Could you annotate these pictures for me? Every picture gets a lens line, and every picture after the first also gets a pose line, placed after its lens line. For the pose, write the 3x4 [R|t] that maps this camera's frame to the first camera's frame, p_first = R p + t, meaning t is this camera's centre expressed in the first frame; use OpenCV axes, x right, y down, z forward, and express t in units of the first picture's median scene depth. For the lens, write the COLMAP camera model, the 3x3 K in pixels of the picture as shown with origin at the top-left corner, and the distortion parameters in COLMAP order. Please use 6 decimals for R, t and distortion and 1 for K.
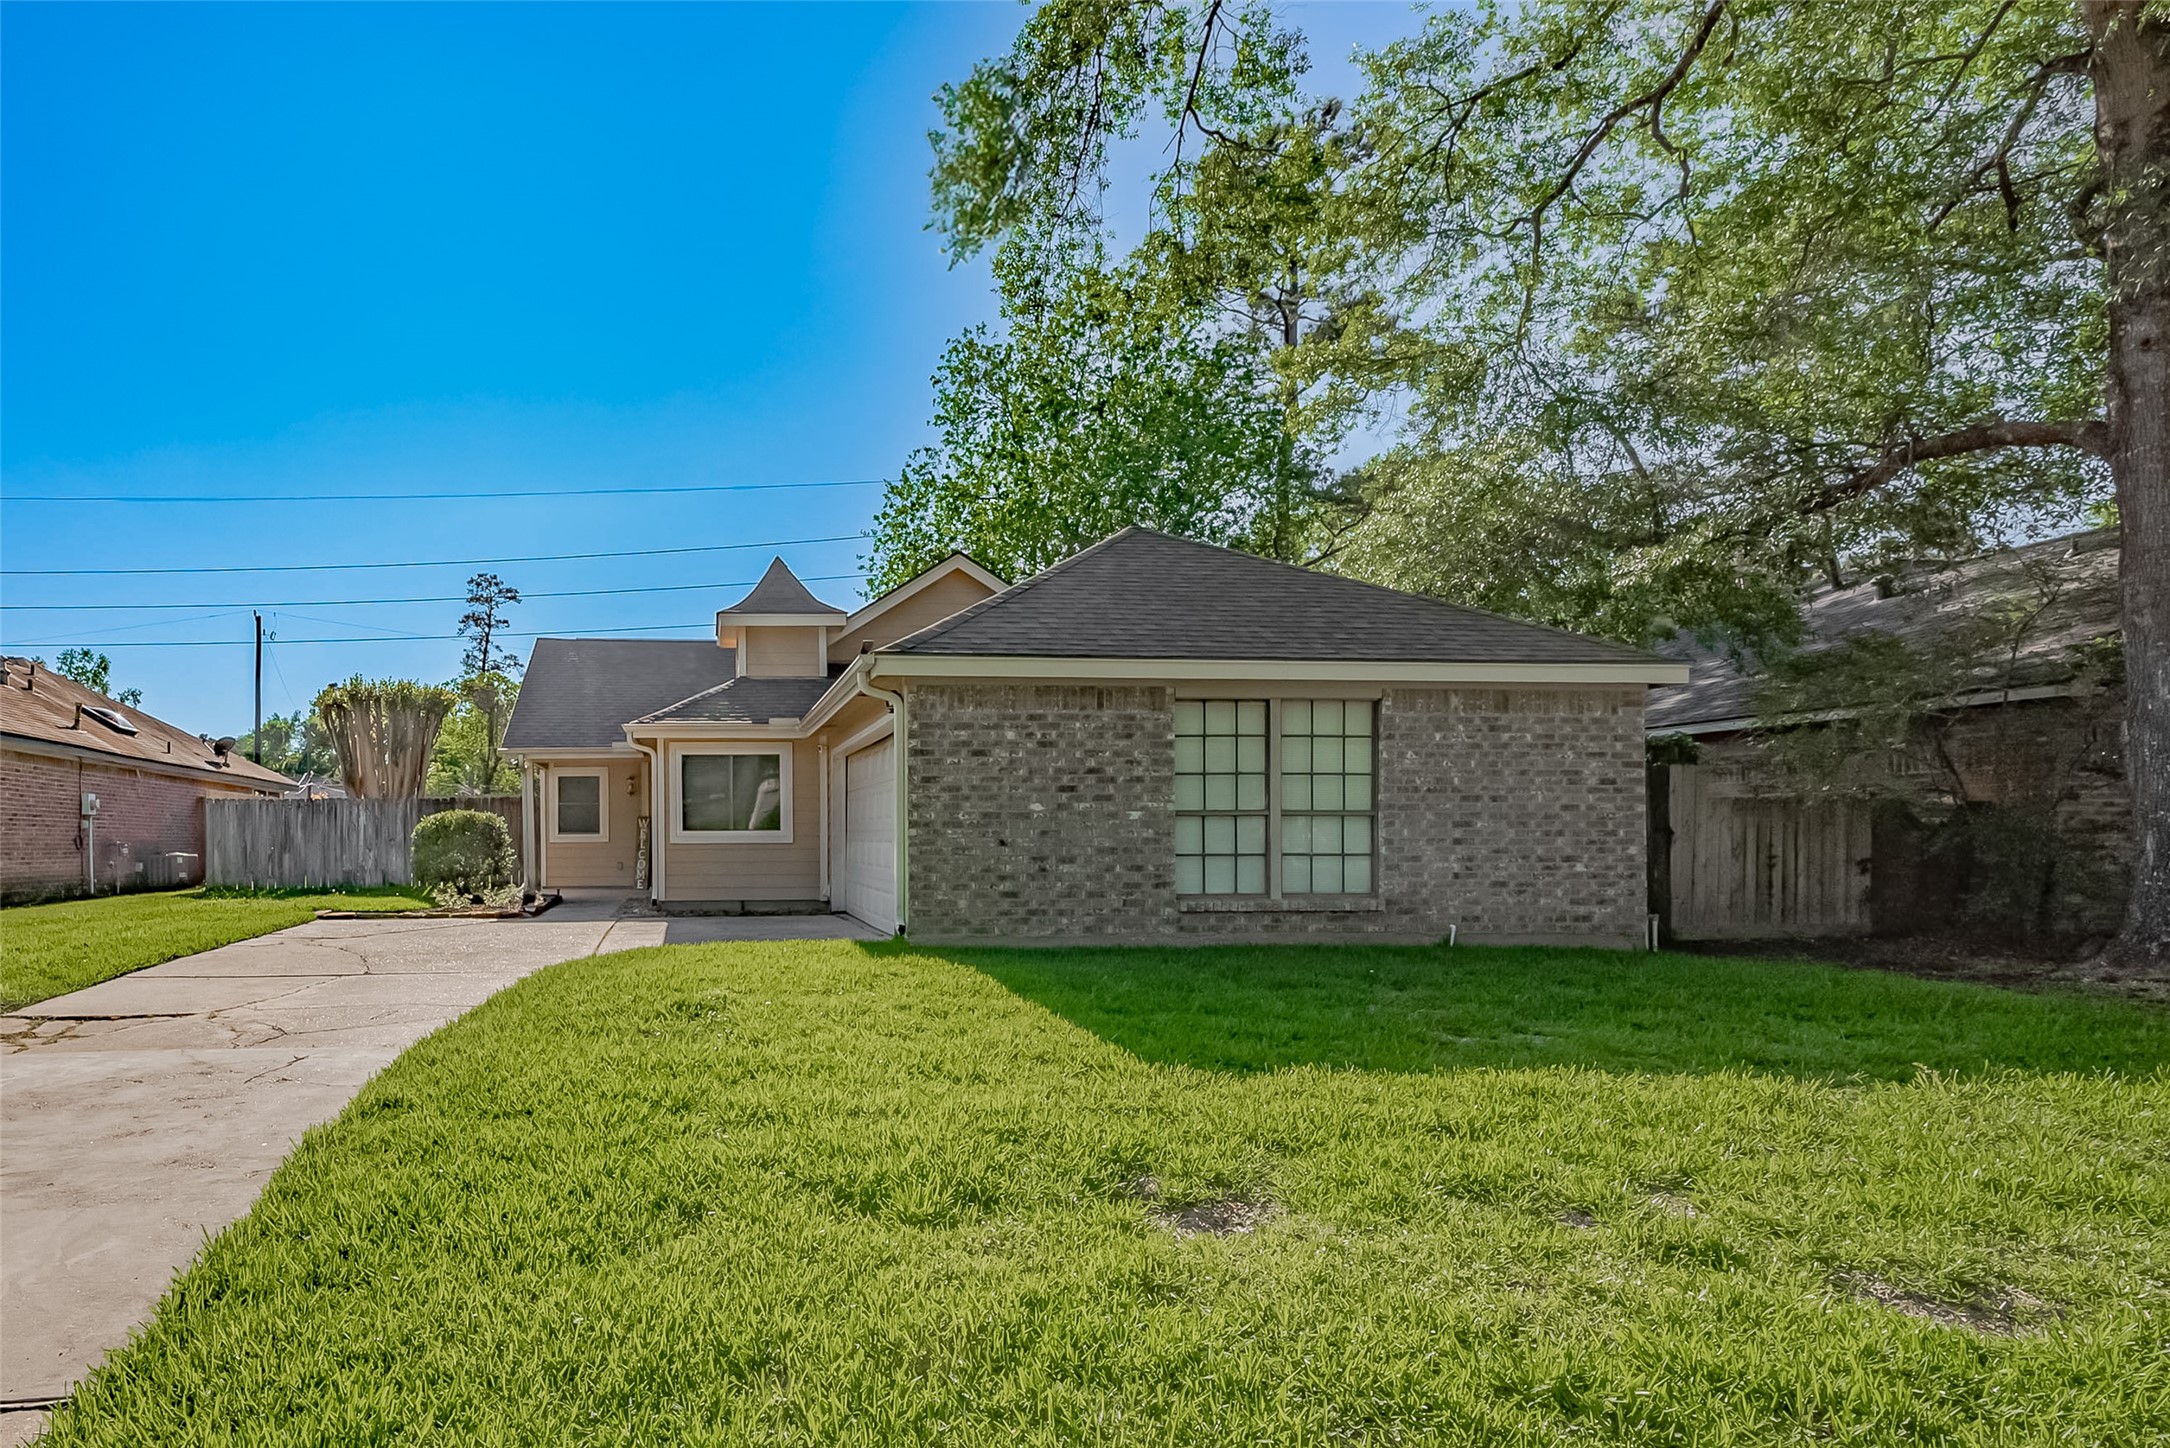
lens RADIAL K [[1397.9, 0, 1084.9], [0, 1397.9, 820.2], [0, 0, 1]] dist [-0.004255, -0.000696]
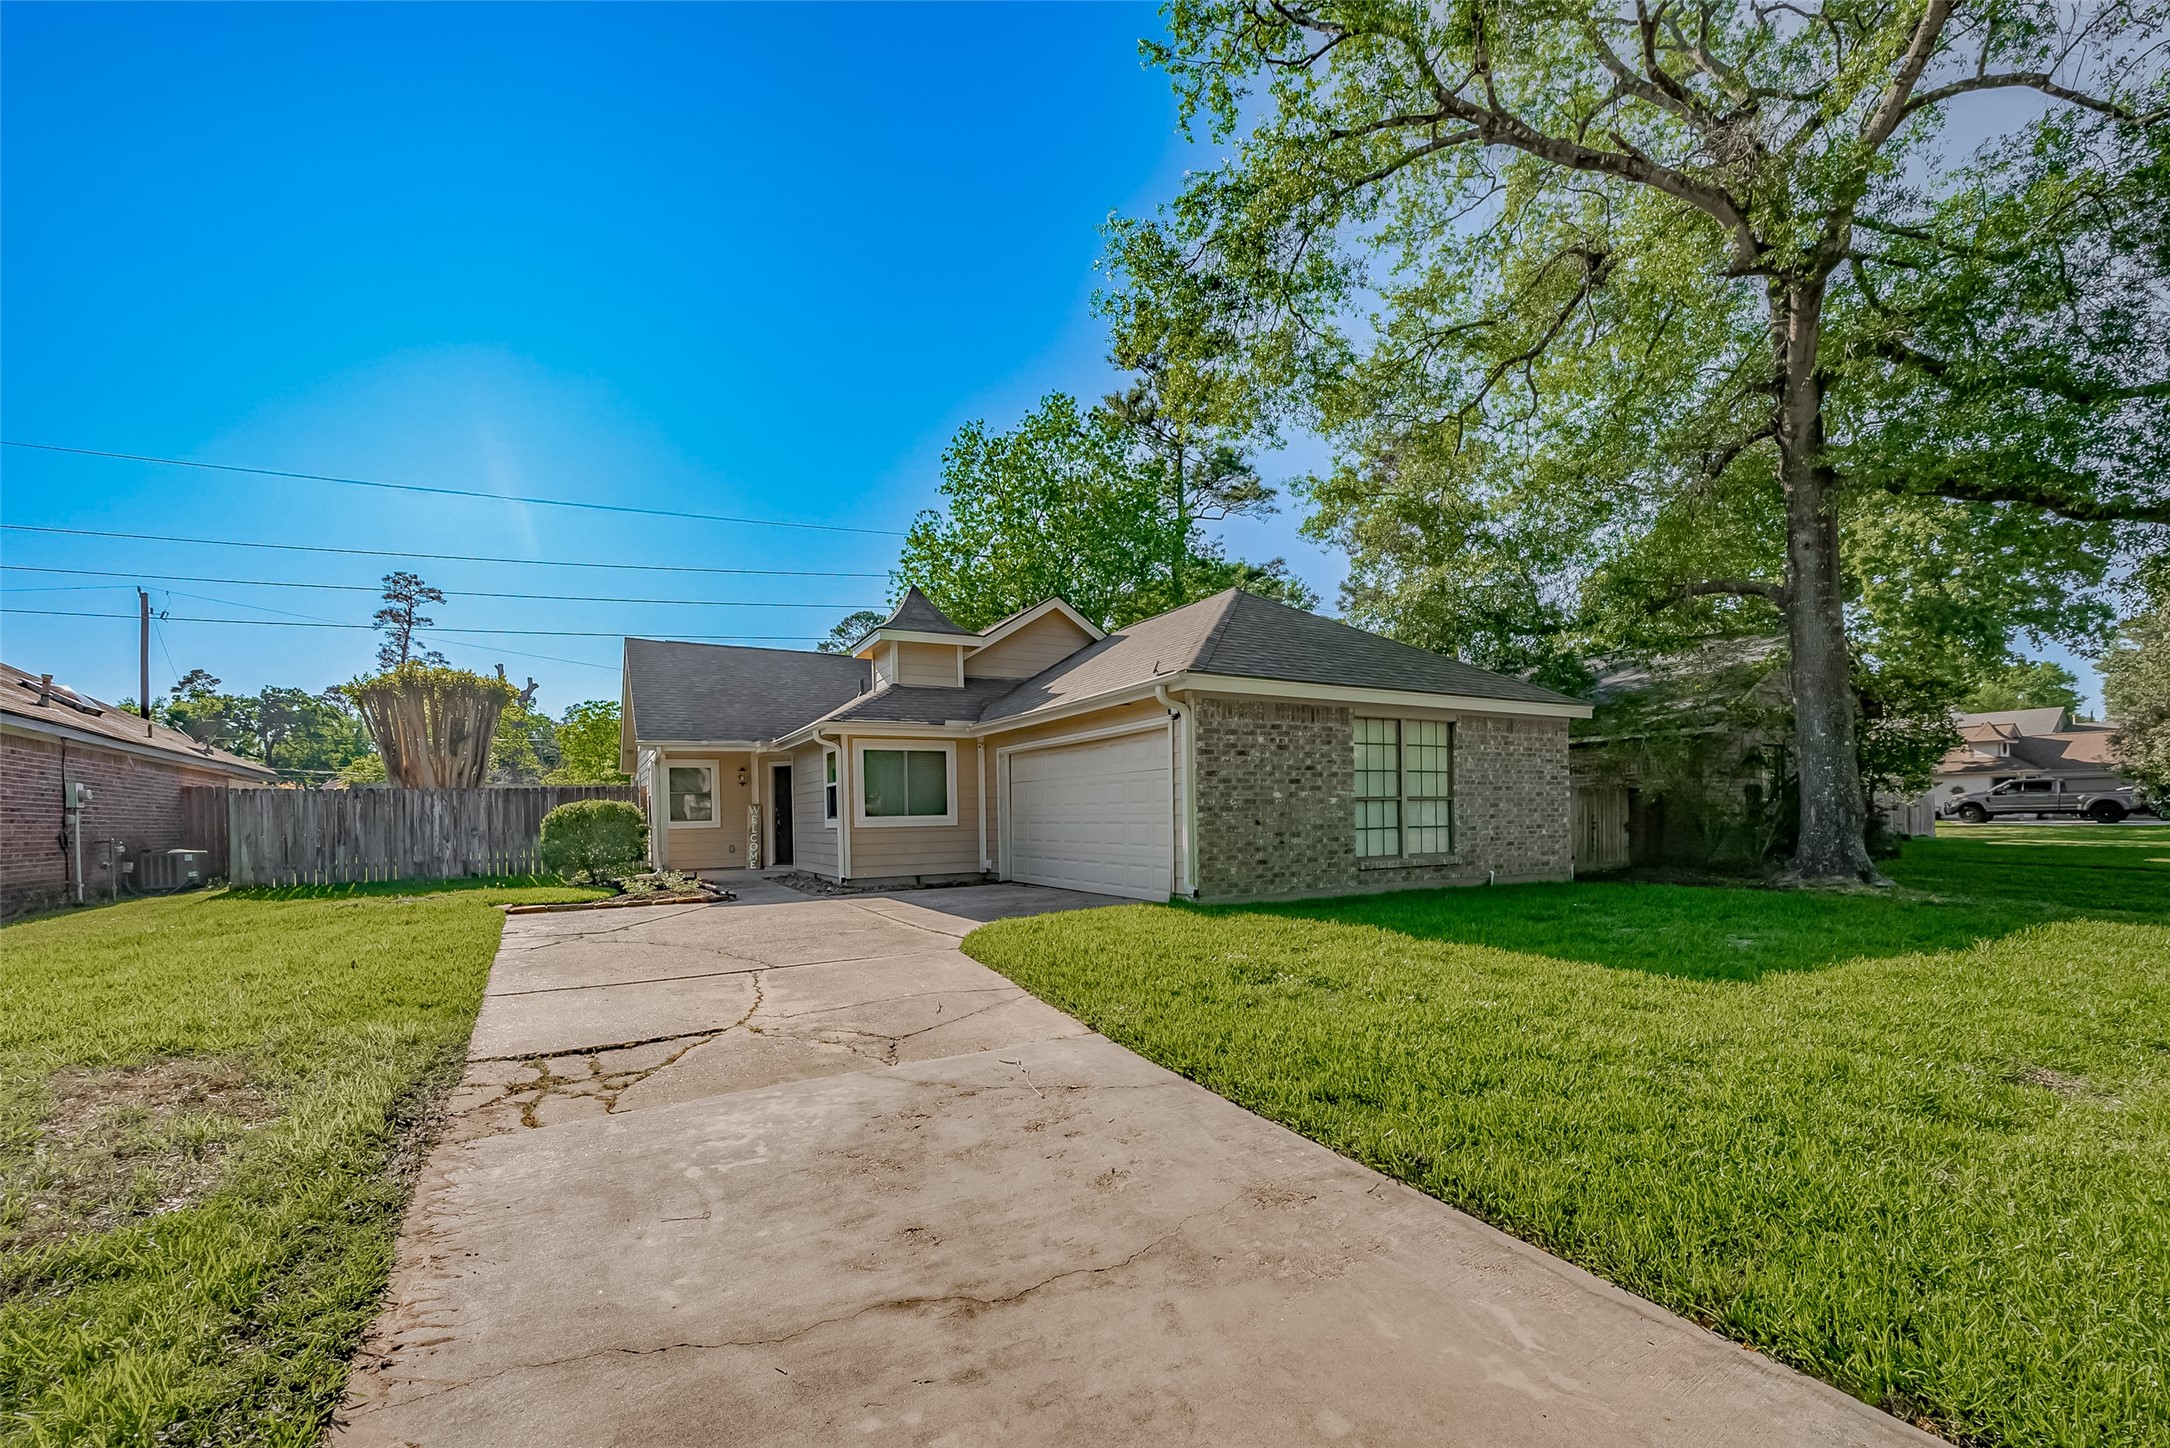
lens RADIAL K [[928.3, 0, 1159.8], [0, 928.3, 795.6], [0, 0, 1]] dist [-0.009059, -0.000306]
pose [[0.885416, -0.003807, 0.464785, -0.530196], [0.007022, 0.999962, -0.005186, -0.004921], [-0.464747, 0.007855, 0.885409, 0.272950]]
